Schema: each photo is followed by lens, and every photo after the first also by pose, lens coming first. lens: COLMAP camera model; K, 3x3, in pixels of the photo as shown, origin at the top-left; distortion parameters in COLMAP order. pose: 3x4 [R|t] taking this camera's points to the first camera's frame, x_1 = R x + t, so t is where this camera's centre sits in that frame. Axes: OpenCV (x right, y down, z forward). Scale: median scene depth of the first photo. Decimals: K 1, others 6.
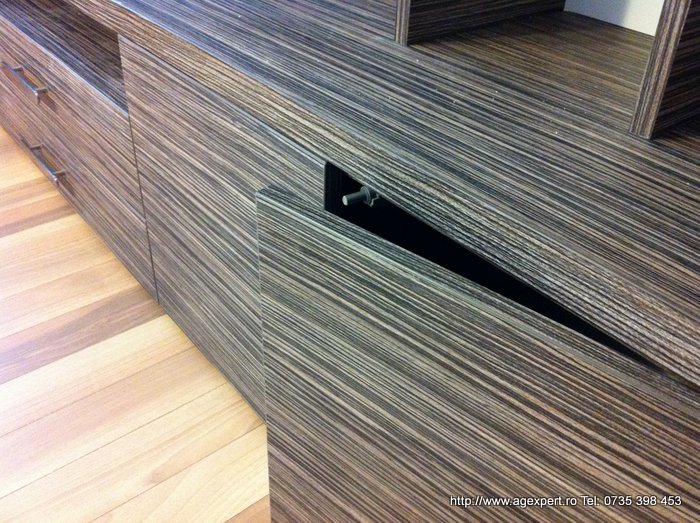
lens RADIAL K [[663.0, 0, 346.1], [0, 663.0, 262.2], [0, 0, 1]] dist [0.105278, -0.344056]
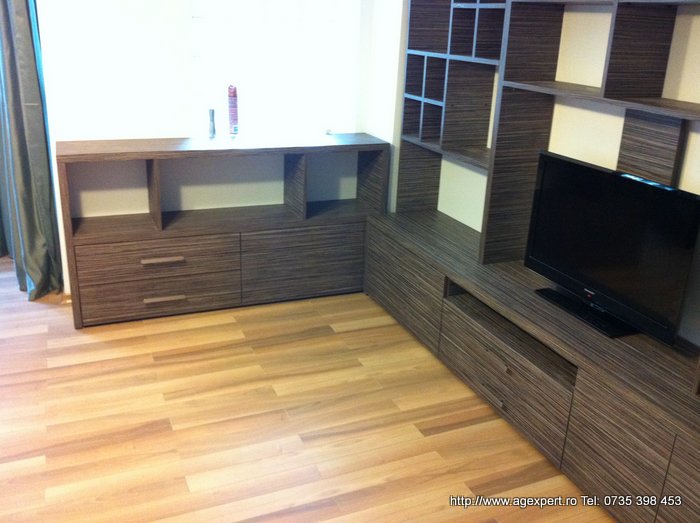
lens RADIAL K [[663.0, 0, 346.1], [0, 663.0, 262.2], [0, 0, 1]] dist [0.105278, -0.344056]
pose [[0.958271, 0.096507, -0.269077, -0.571275], [-0.165509, 0.954778, -0.246993, 0.089548], [0.233073, 0.281221, 0.930909, -1.966710]]
